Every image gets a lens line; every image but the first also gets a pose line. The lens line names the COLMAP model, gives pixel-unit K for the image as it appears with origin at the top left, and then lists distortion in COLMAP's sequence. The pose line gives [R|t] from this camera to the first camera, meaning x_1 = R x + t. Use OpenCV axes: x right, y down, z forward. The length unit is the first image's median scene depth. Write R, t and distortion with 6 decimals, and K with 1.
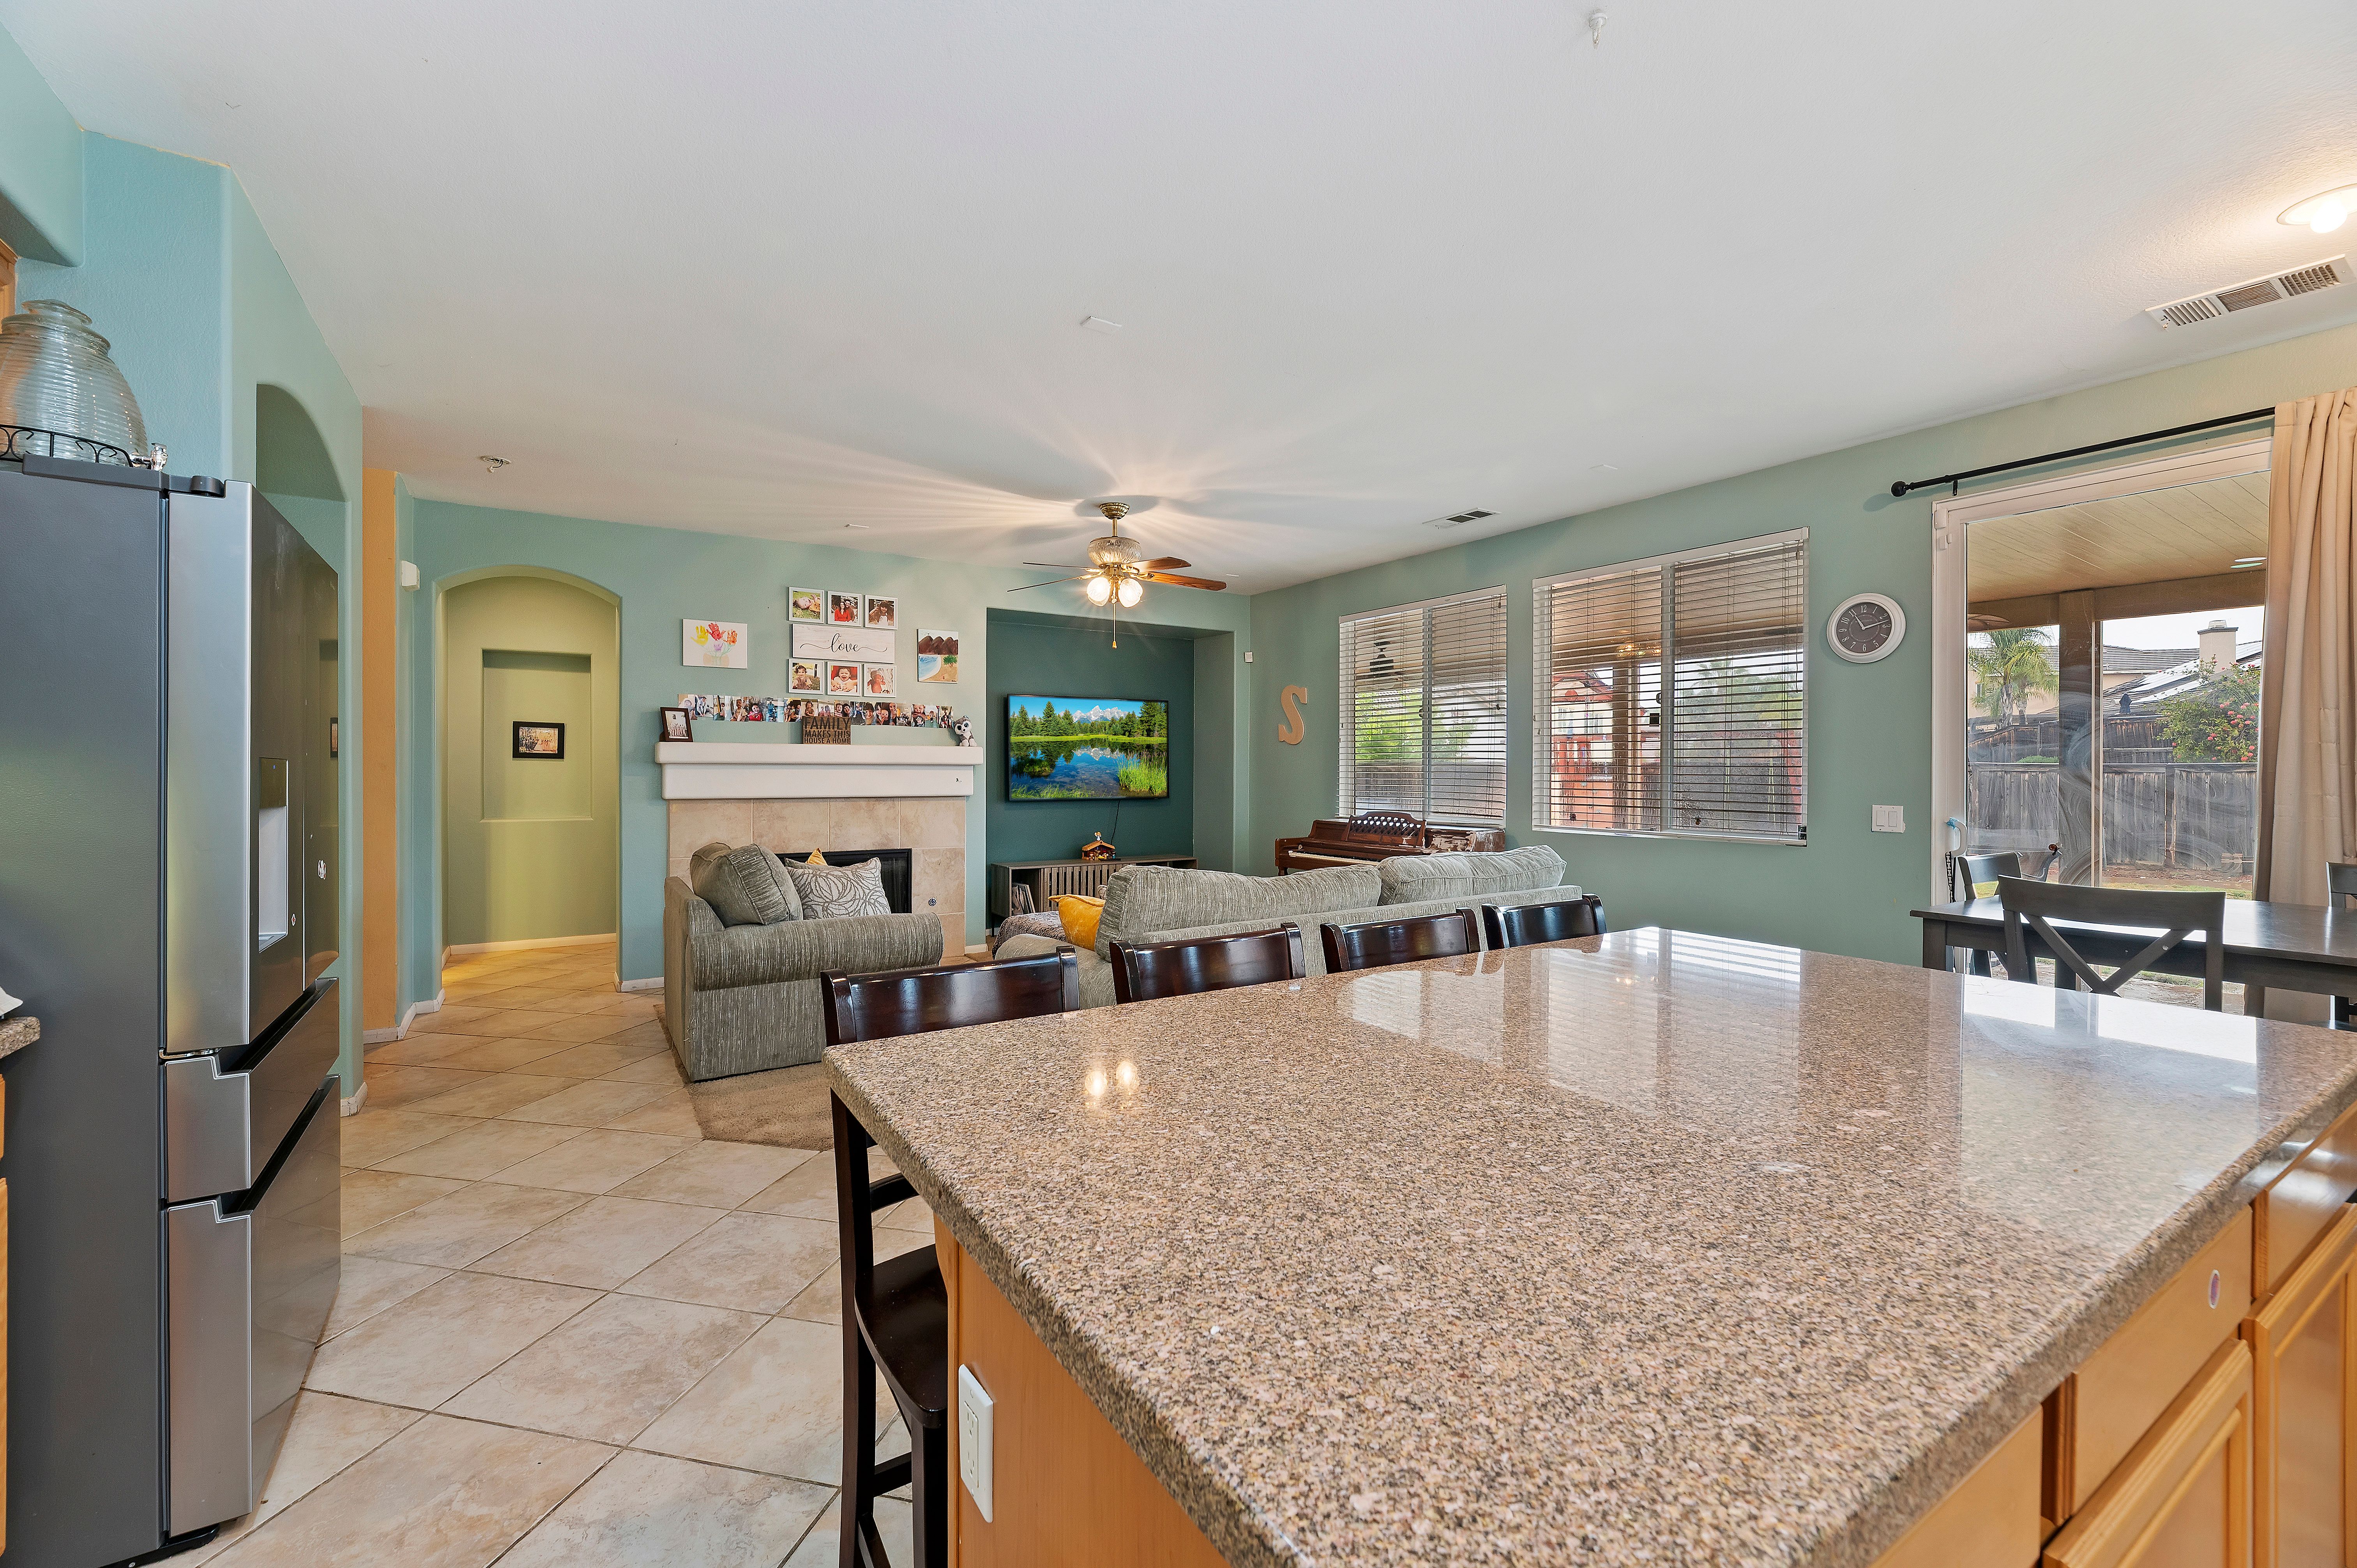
lens RADIAL K [[969.2, 0, 1216.5], [0, 969.2, 770.5], [0, 0, 1]] dist [0.004106, -0.001140]
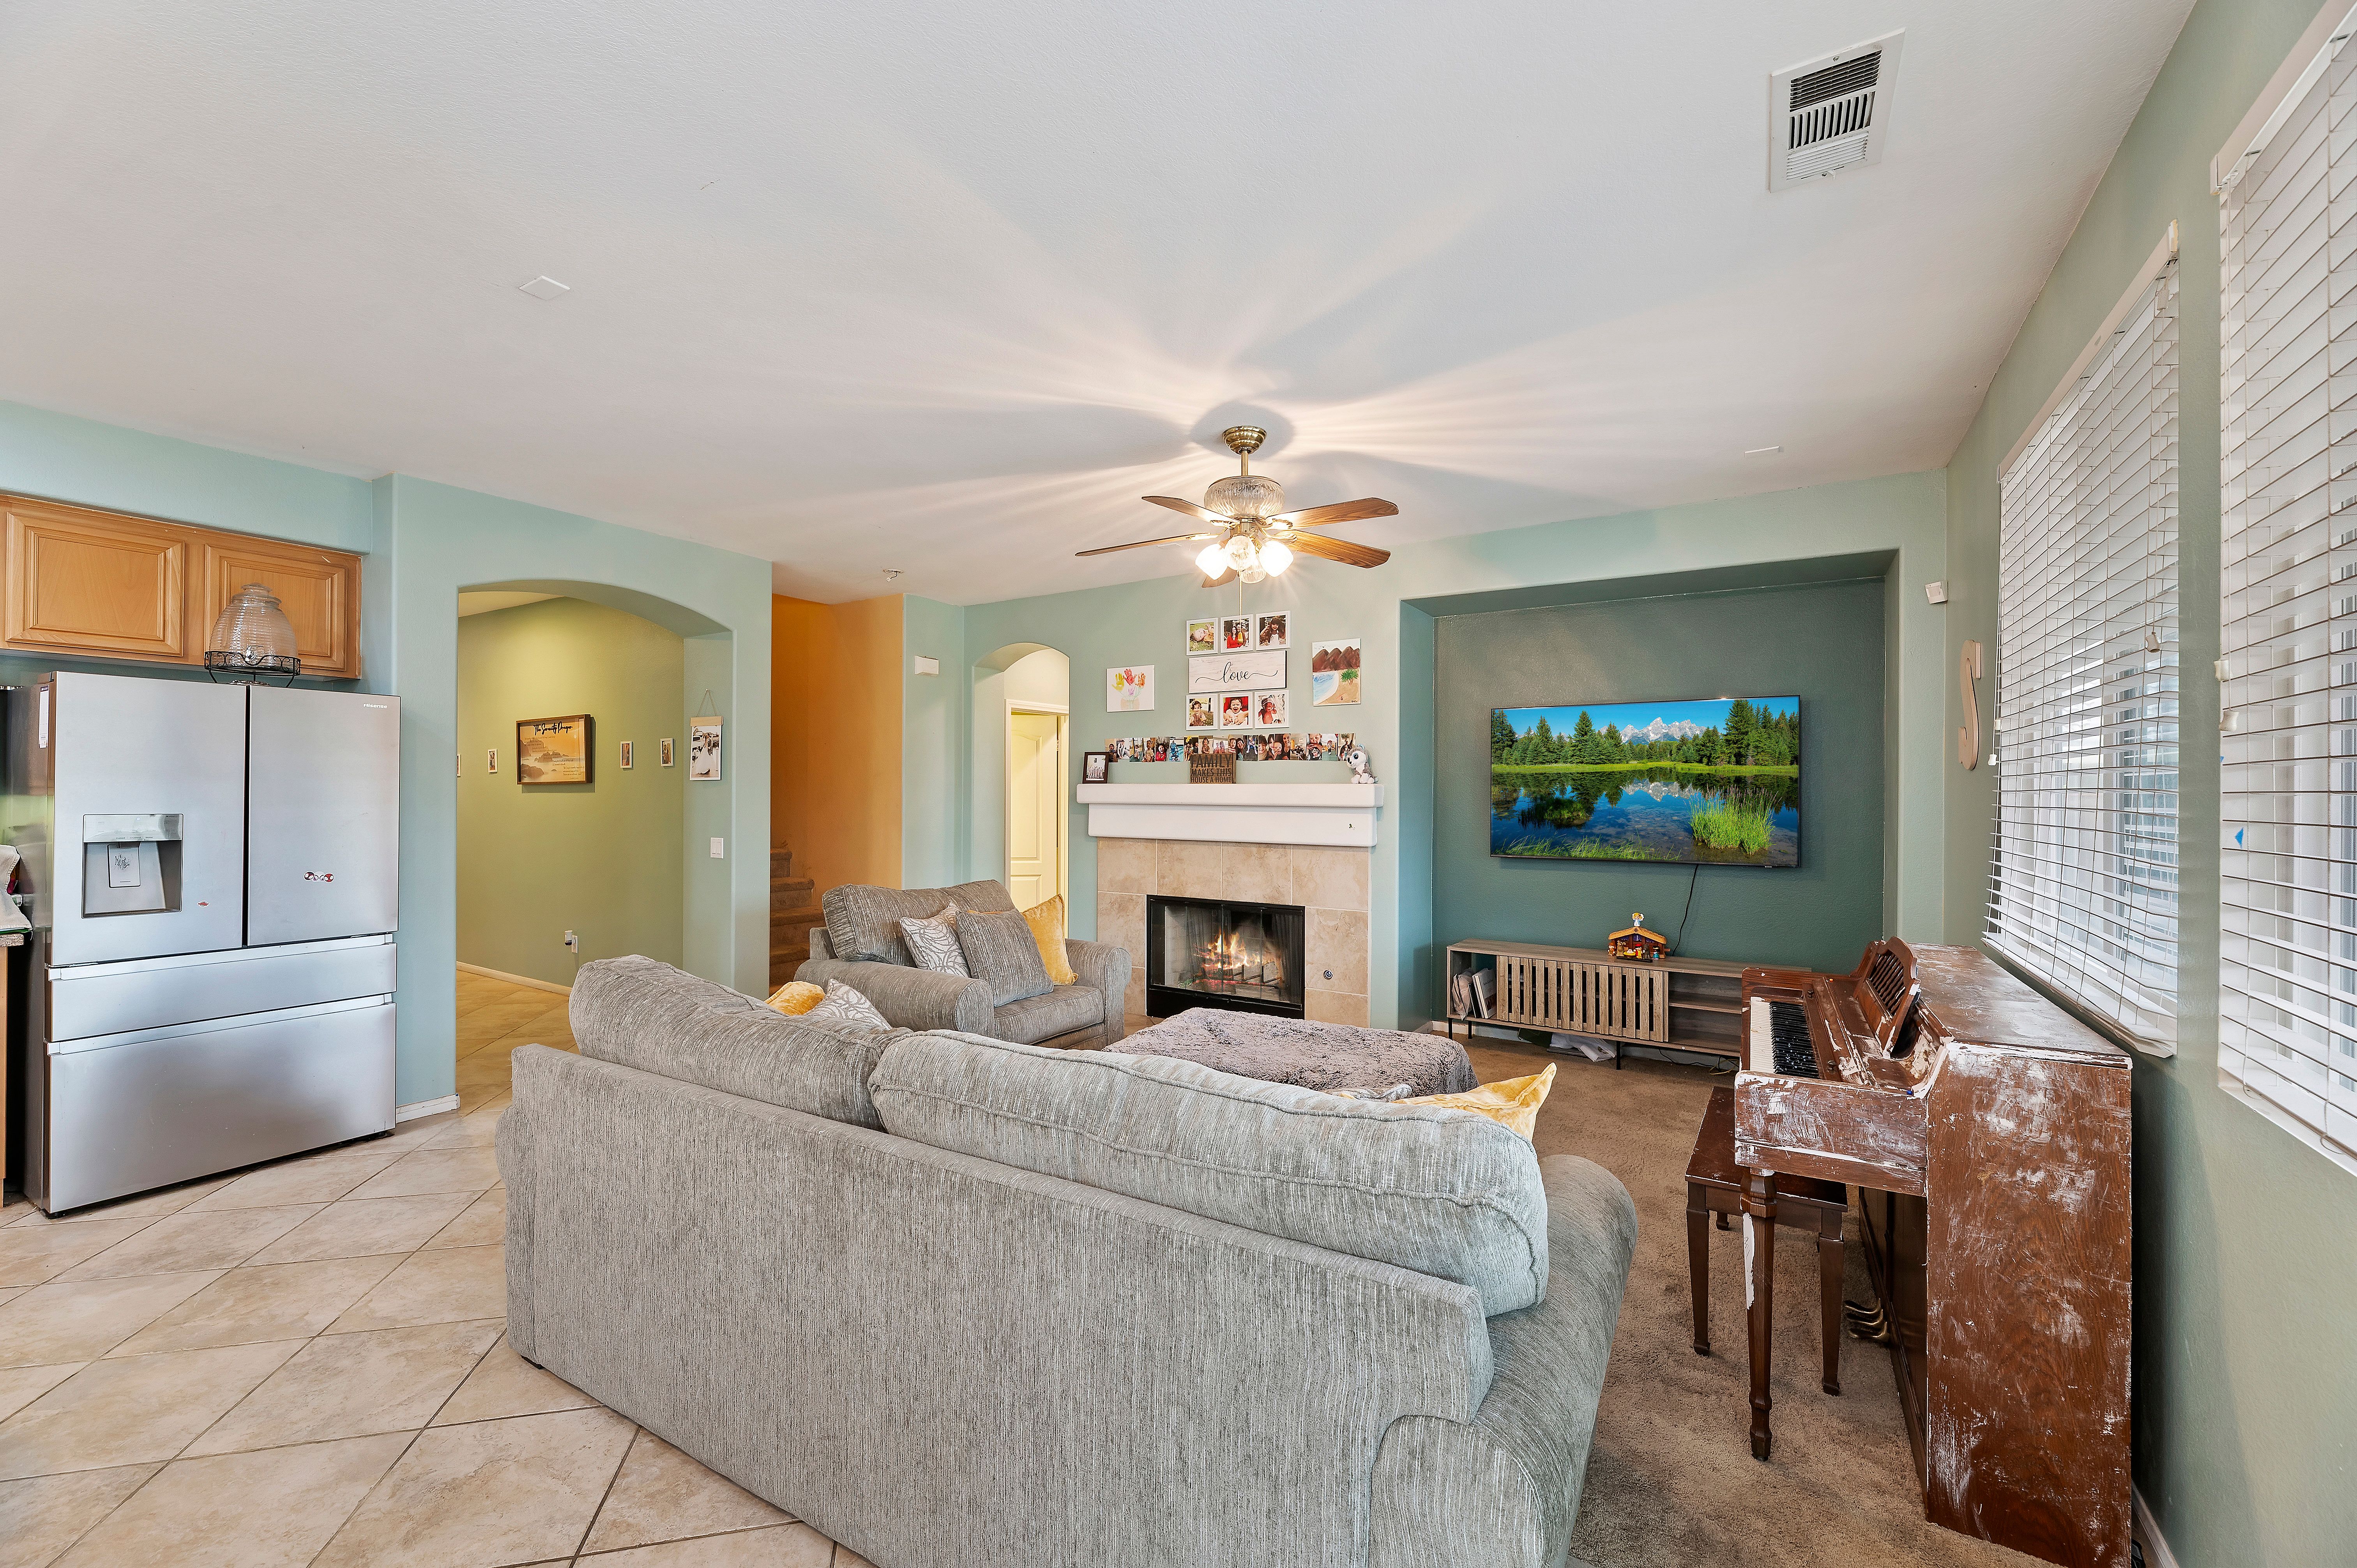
lens RADIAL K [[969.2, 0, 1155.6], [0, 969.2, 790.3], [0, 0, 1]] dist [0.004106, -0.001140]
pose [[0.402160, -0.001229, -0.915568, 0.433193], [-0.005502, 0.999978, -0.003759, -0.017131], [0.915553, 0.006549, 0.402145, 0.591358]]
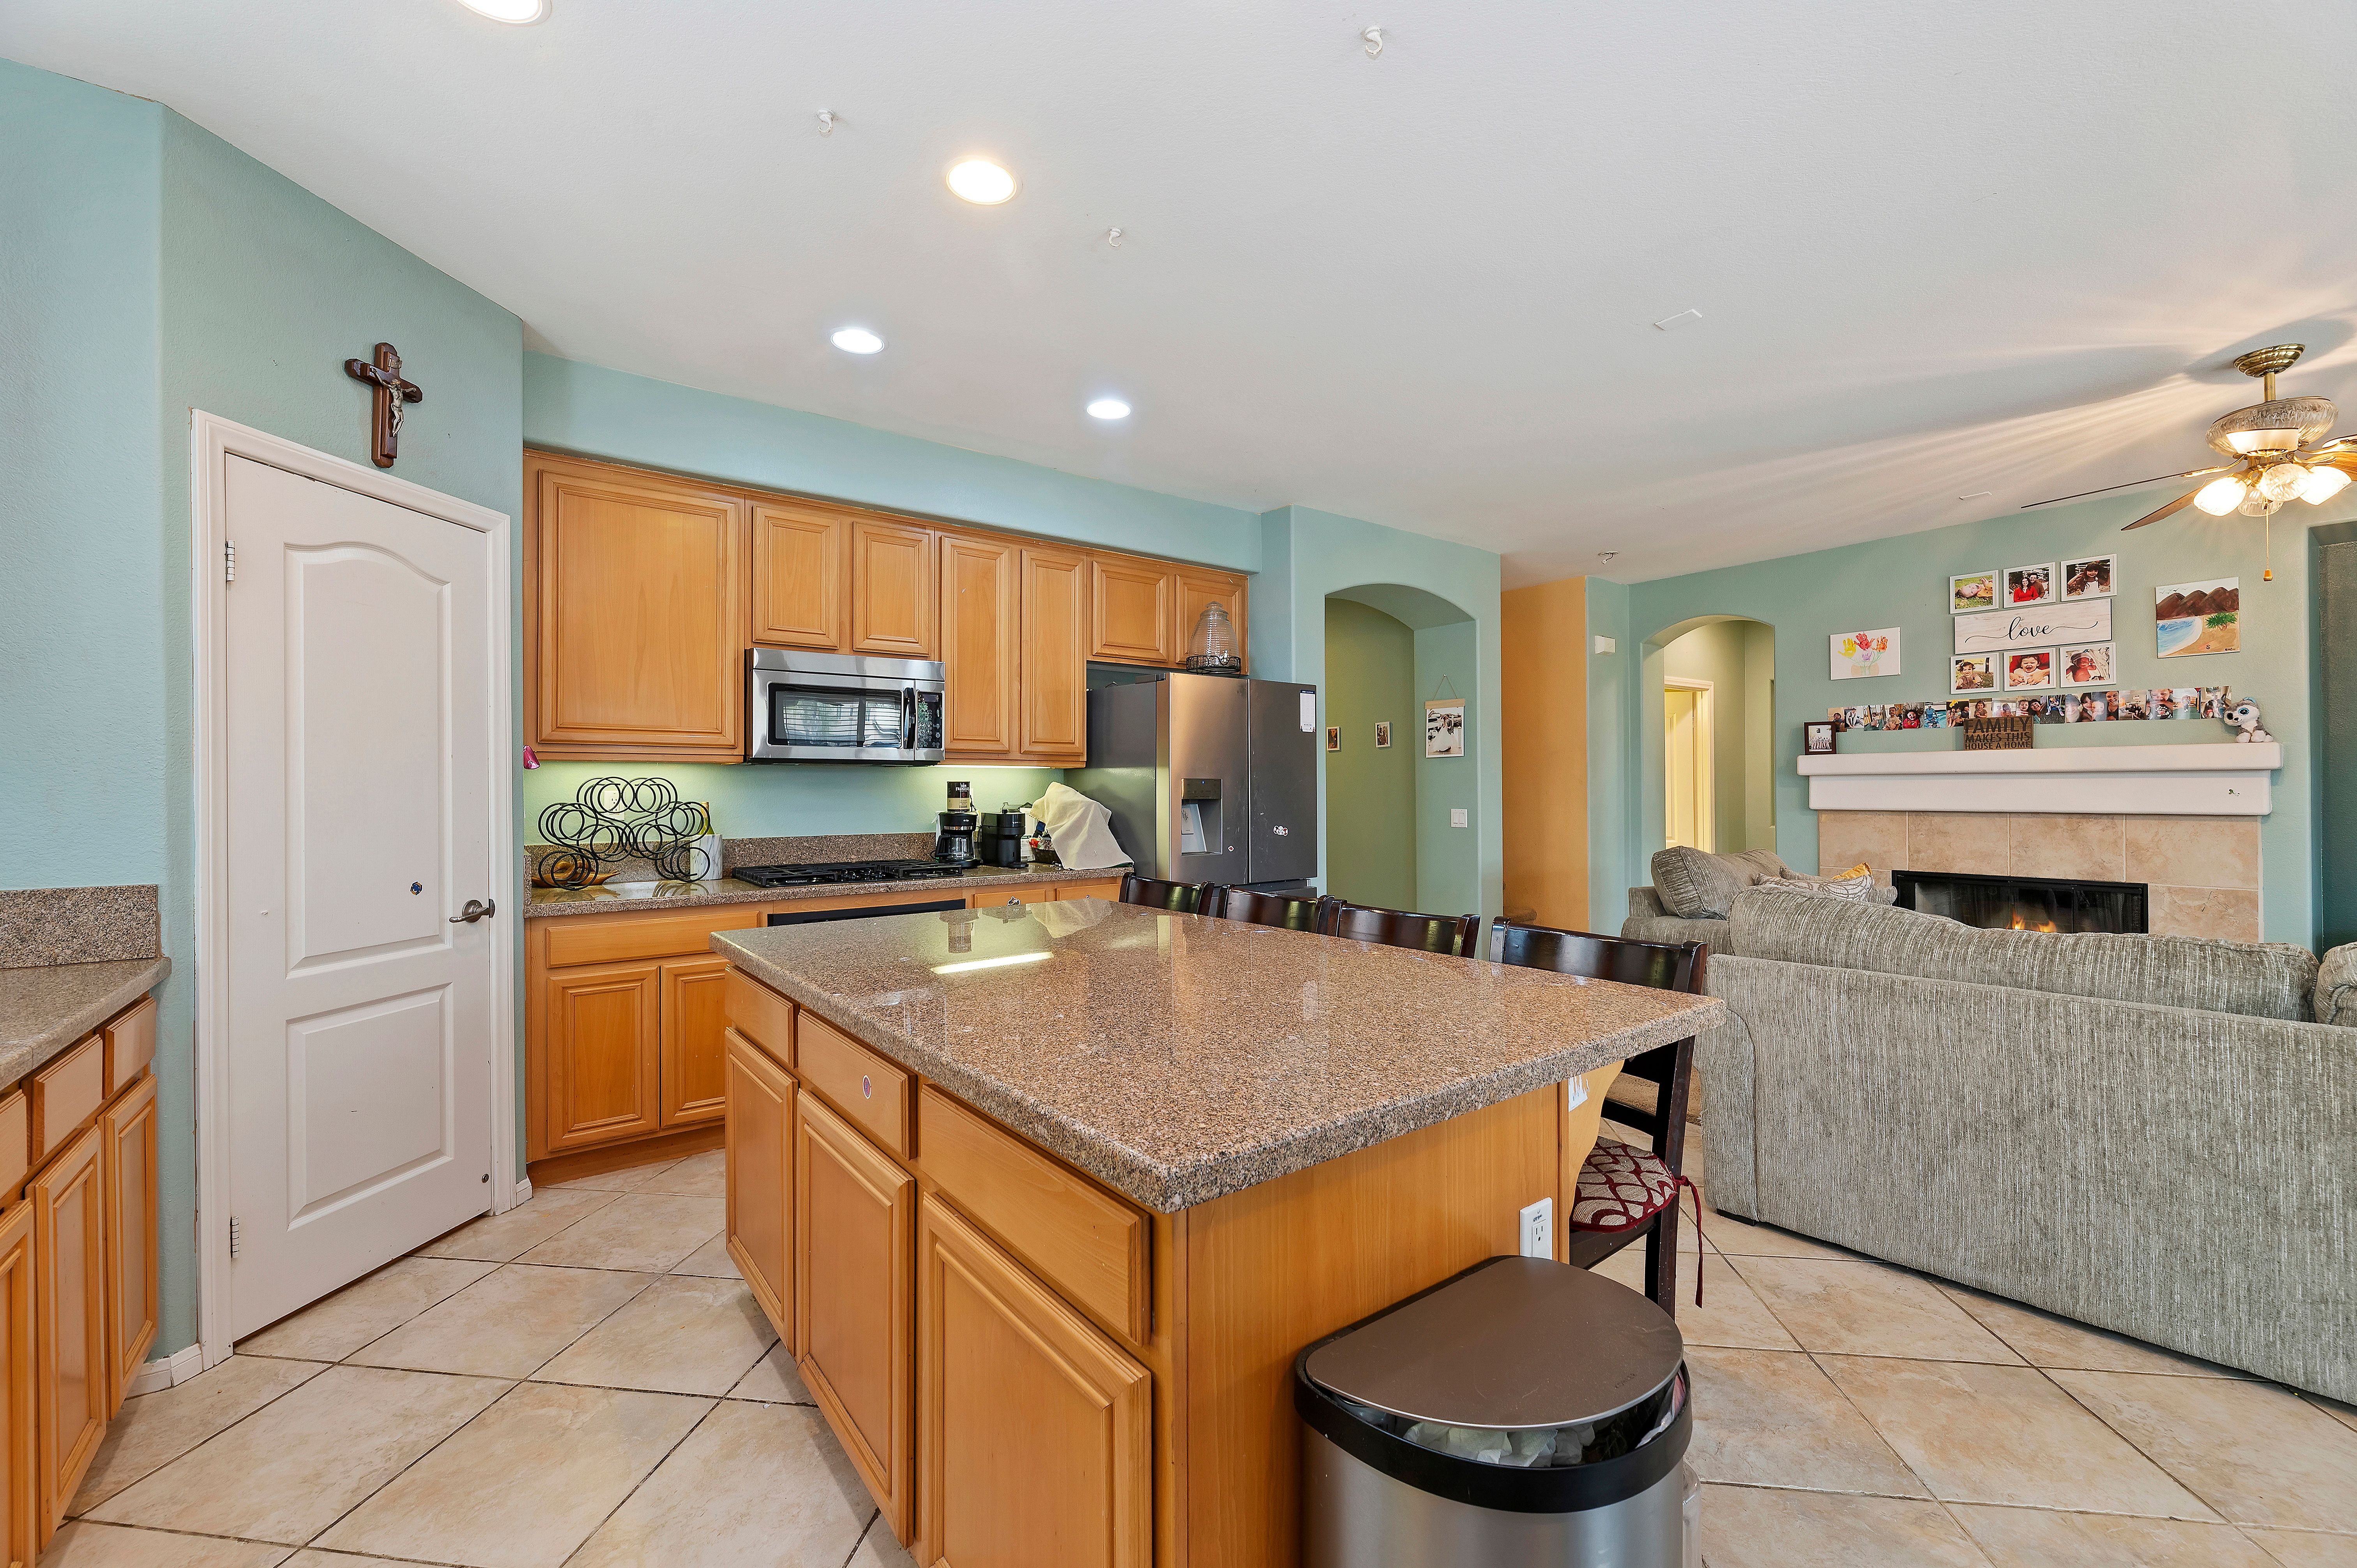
lens RADIAL K [[969.2, 0, 1159.2], [0, 969.2, 784.2], [0, 0, 1]] dist [0.004106, -0.001140]
pose [[0.052560, -0.006741, -0.998595, 0.424218], [0.004293, 0.999969, -0.006524, 0.005939], [0.998609, -0.003944, 0.052587, 0.221048]]
